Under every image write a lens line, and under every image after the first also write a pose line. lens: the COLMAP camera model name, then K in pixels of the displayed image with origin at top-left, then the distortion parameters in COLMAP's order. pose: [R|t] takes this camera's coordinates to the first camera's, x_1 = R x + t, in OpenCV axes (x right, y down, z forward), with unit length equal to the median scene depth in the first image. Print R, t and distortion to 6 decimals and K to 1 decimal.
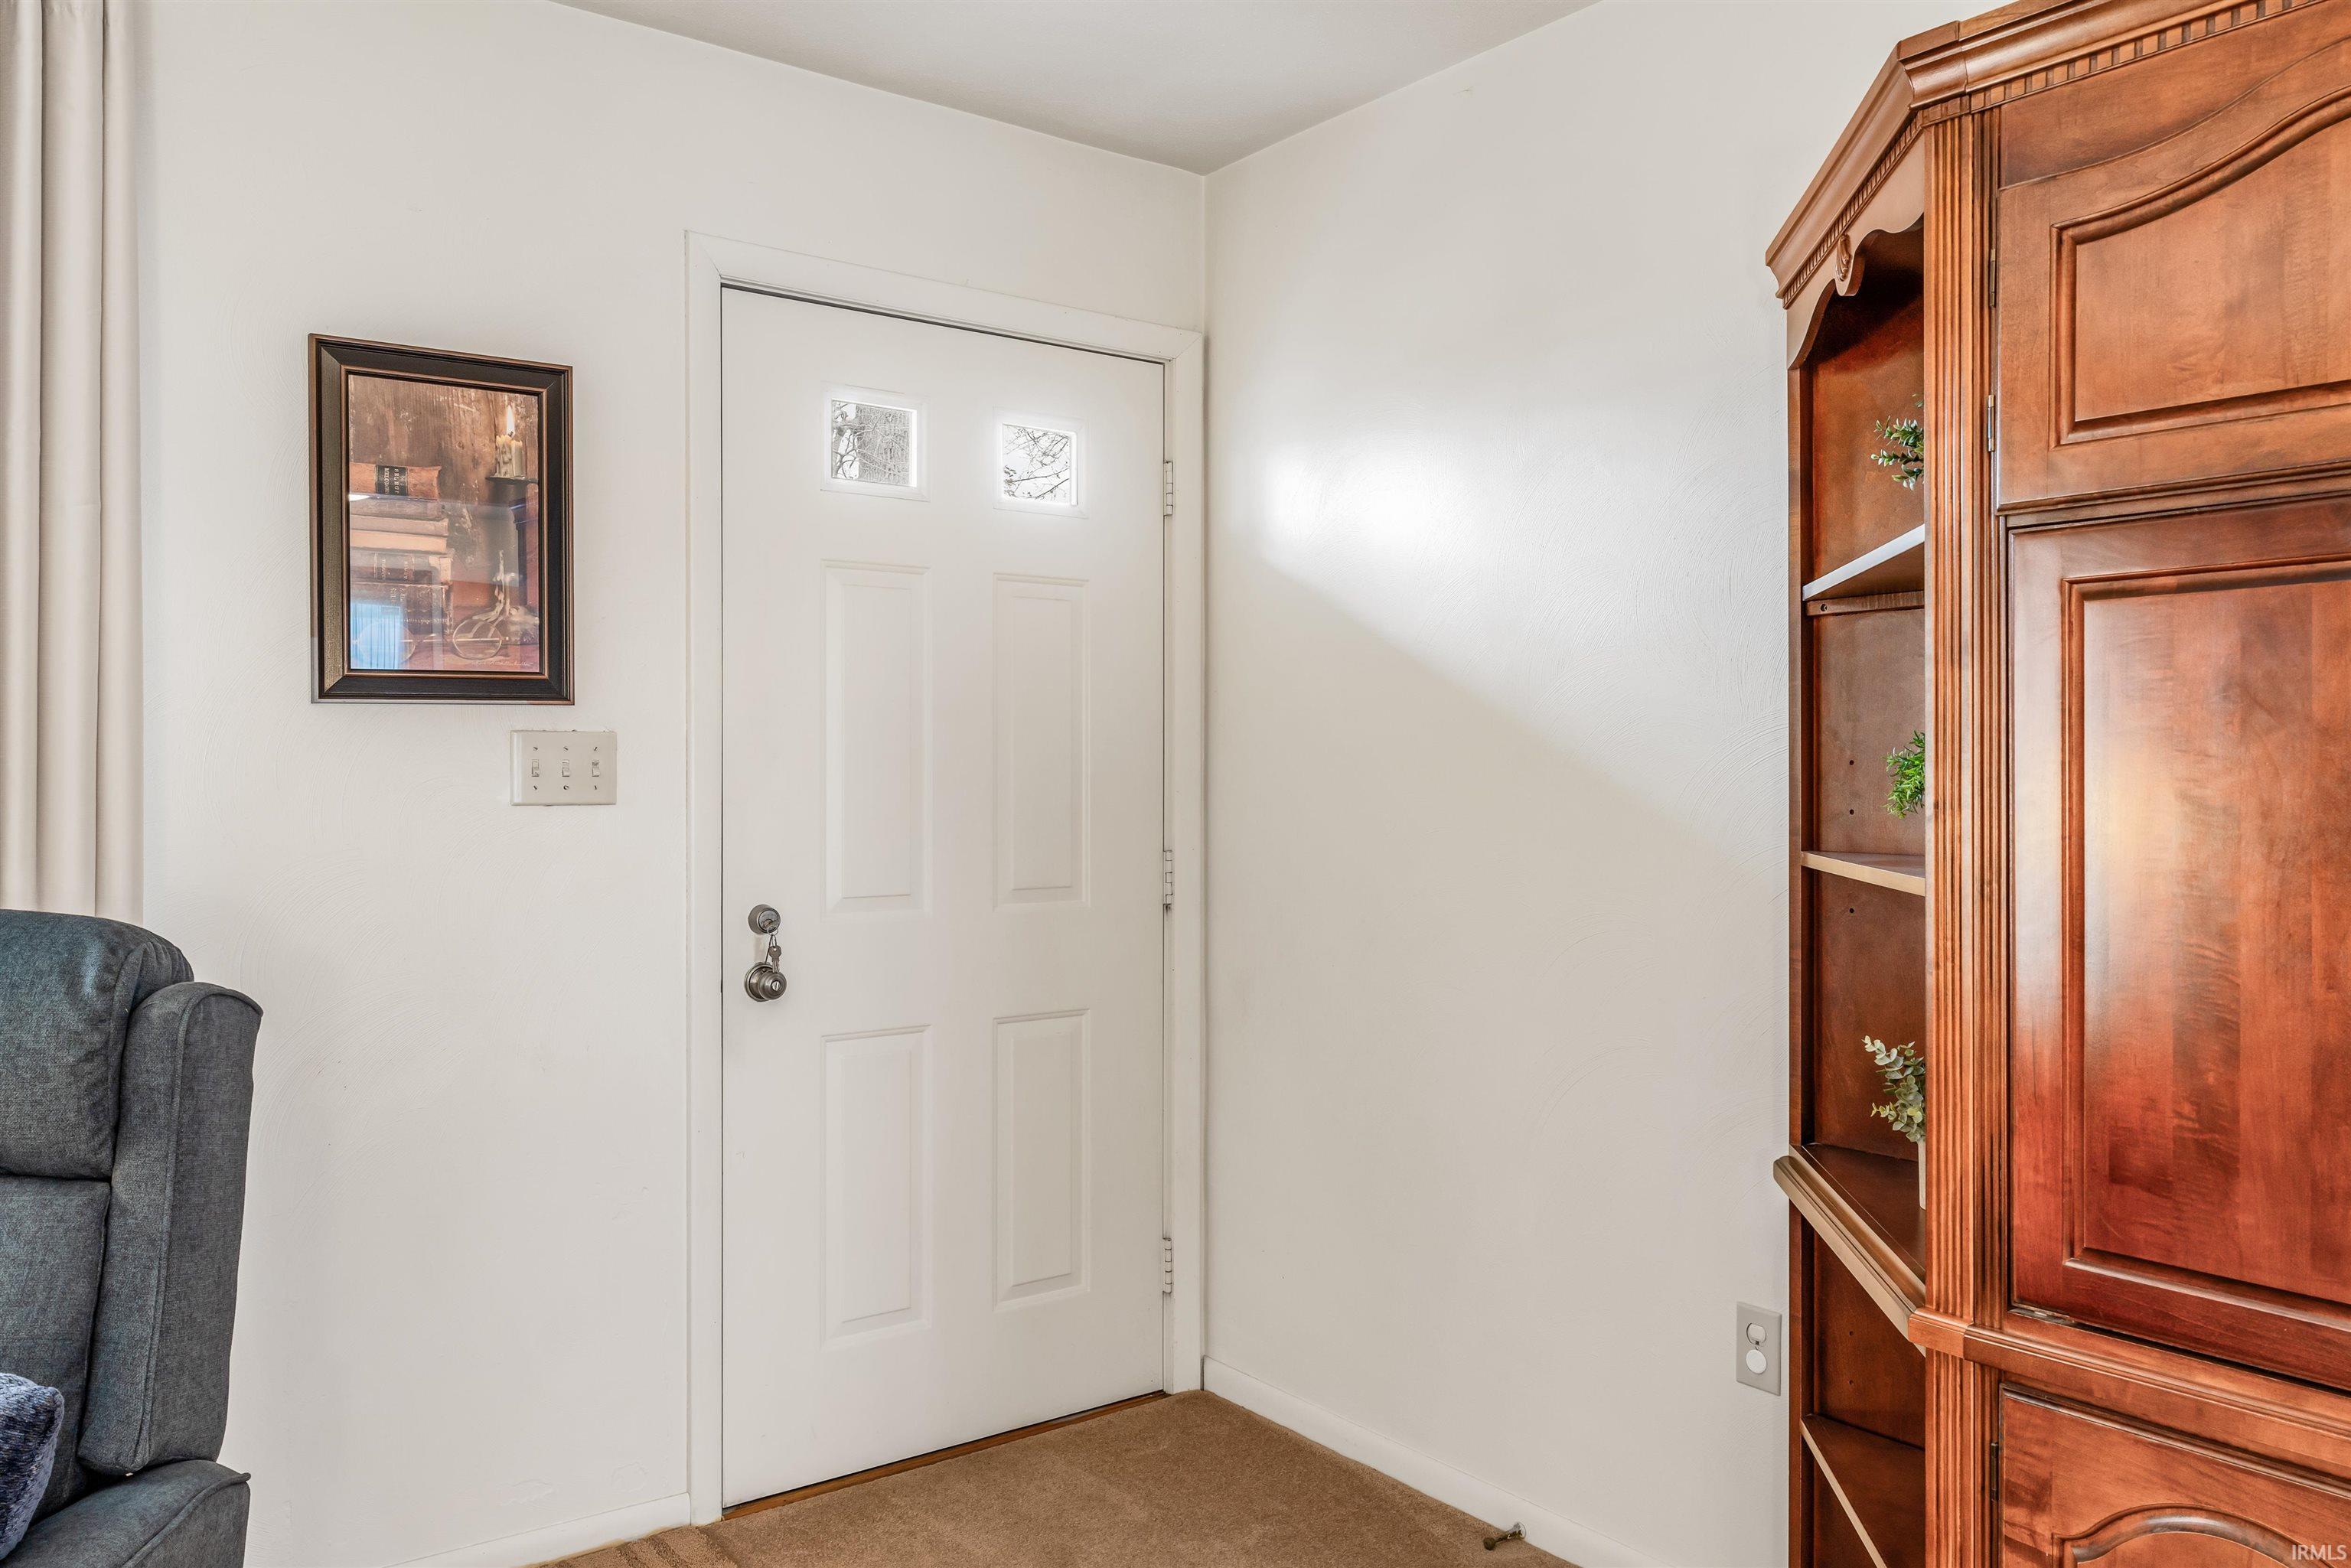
lens RADIAL K [[1737.7, 0, 1174.5], [0, 1737.7, 780.1], [0, 0, 1]] dist [-0.004569, 0.000067]
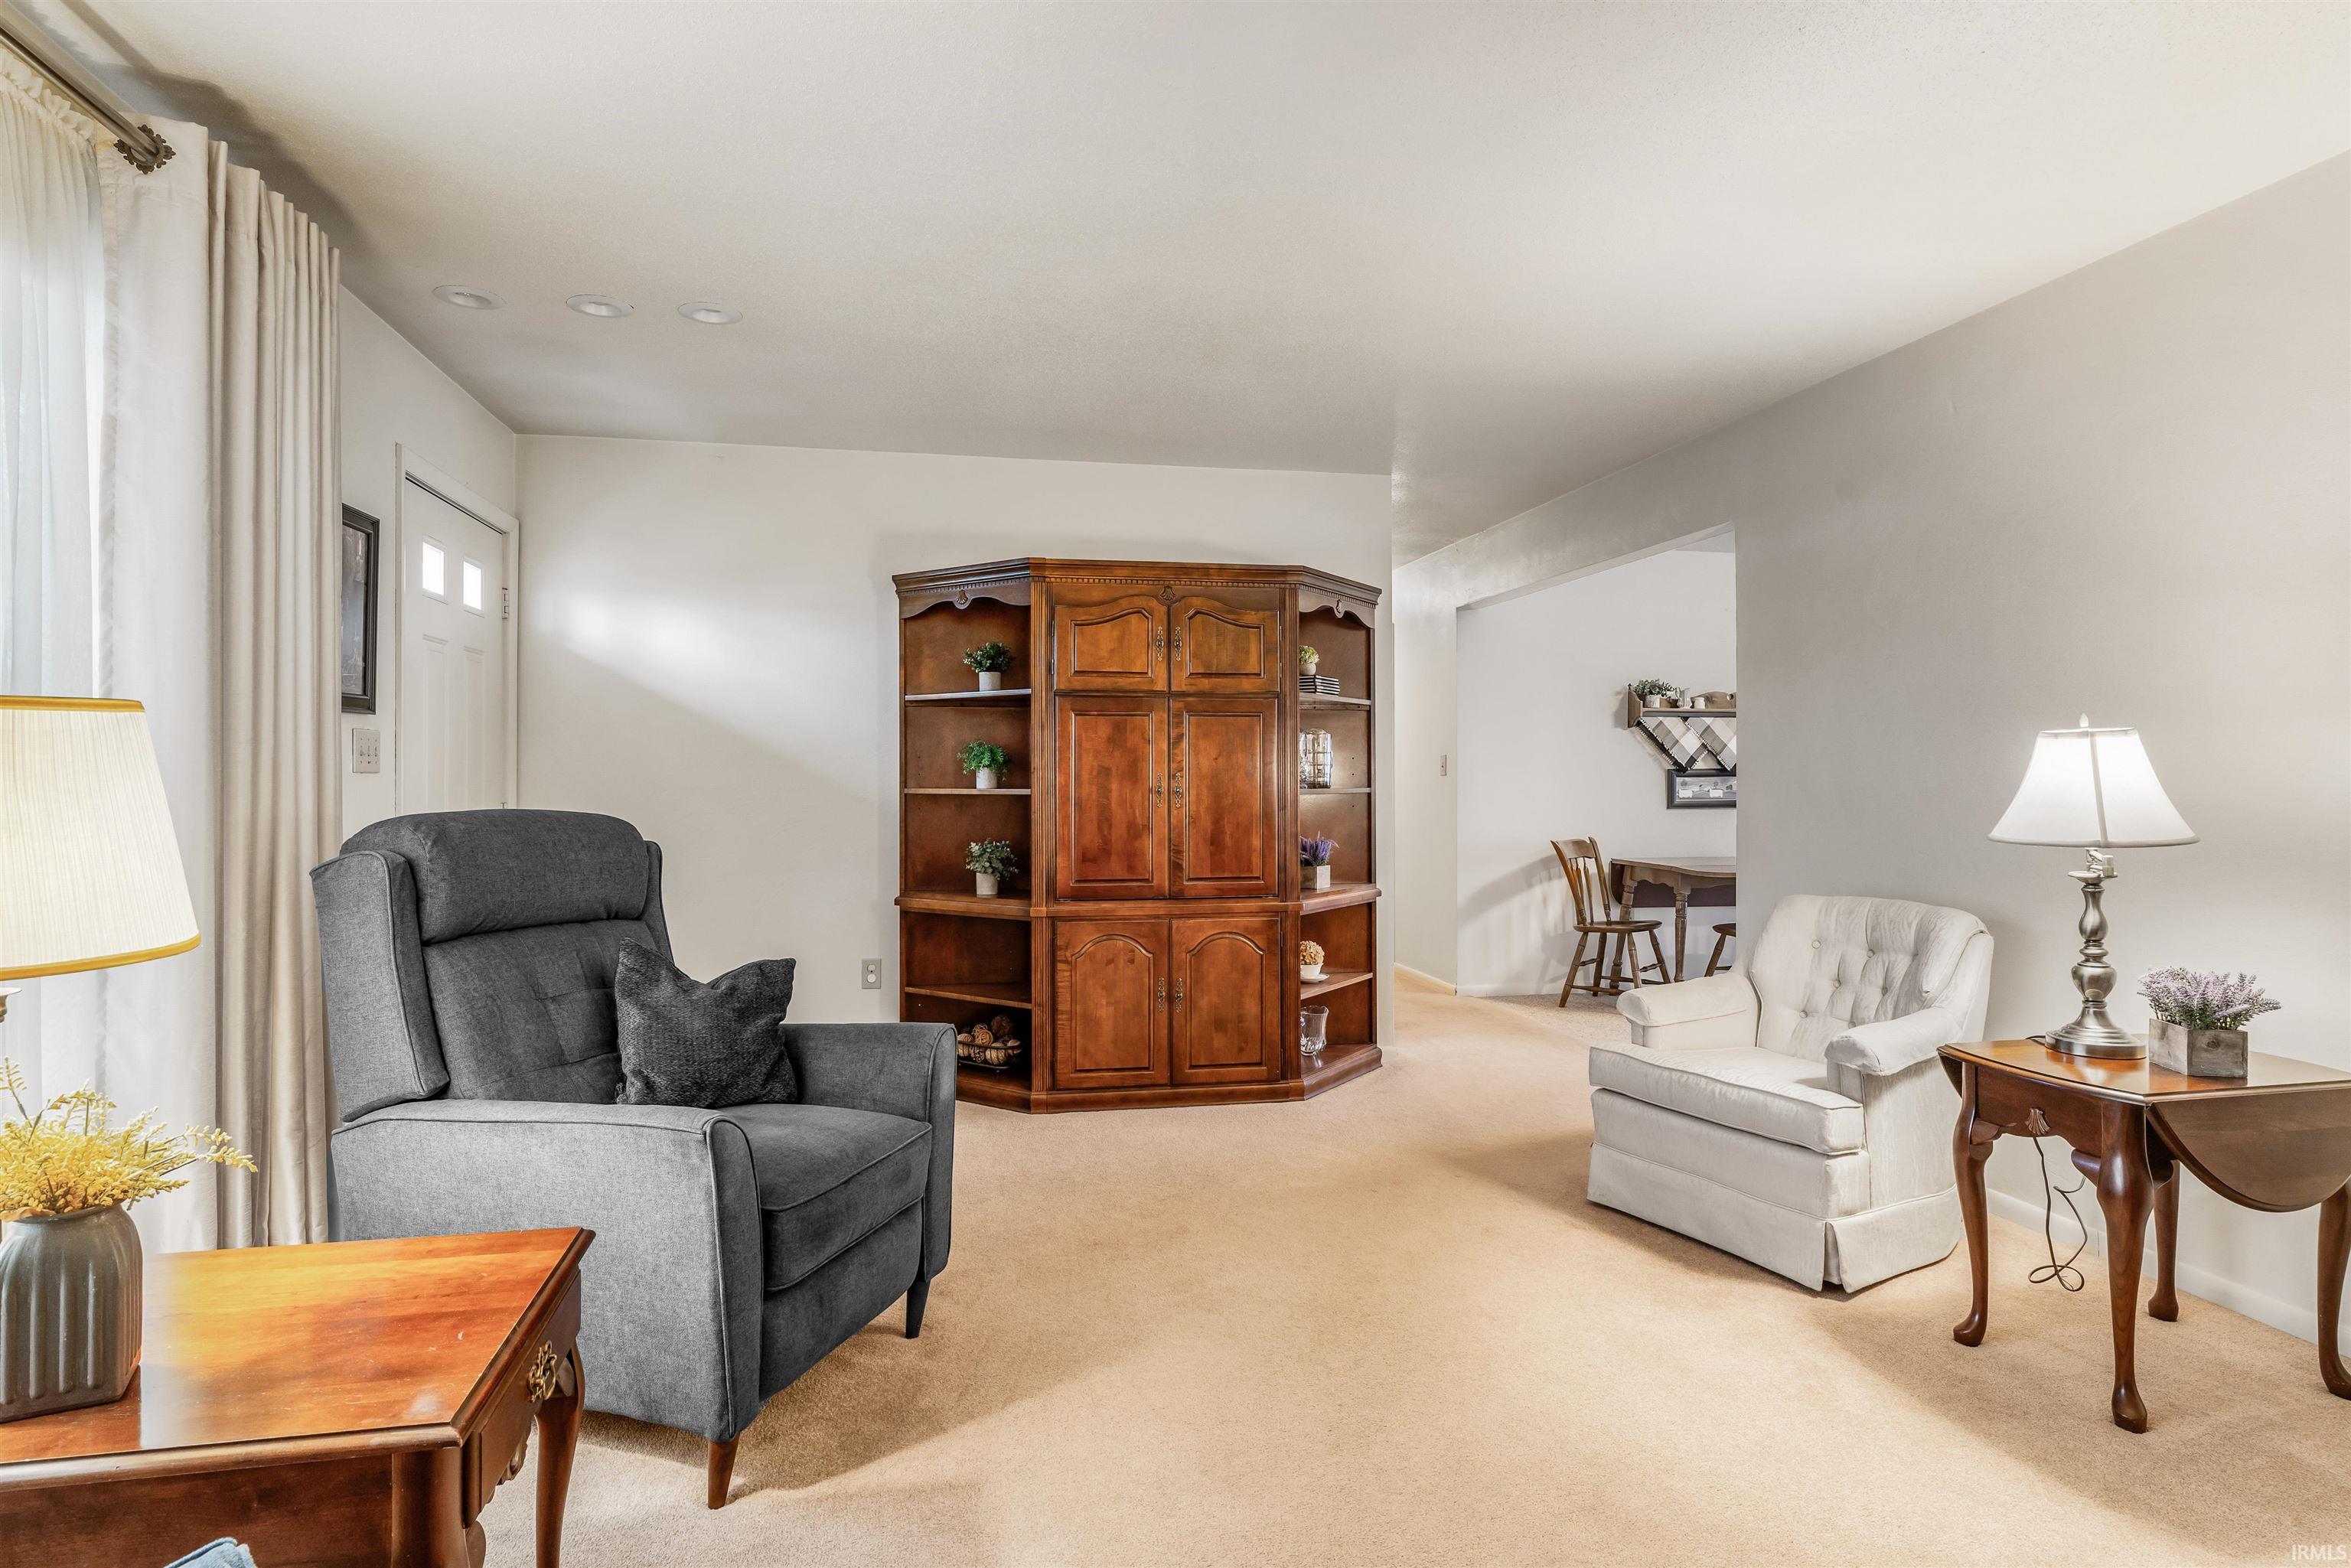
lens RADIAL K [[1278.3, 0, 1174.9], [0, 1278.3, 778.7], [0, 0, 1]] dist [0.003784, 0.000491]
pose [[0.415203, -0.001590, 0.909728, -1.975798], [0.003247, 0.999995, 0.000266, 0.038227], [-0.909723, 0.002843, 0.415206, -0.400984]]
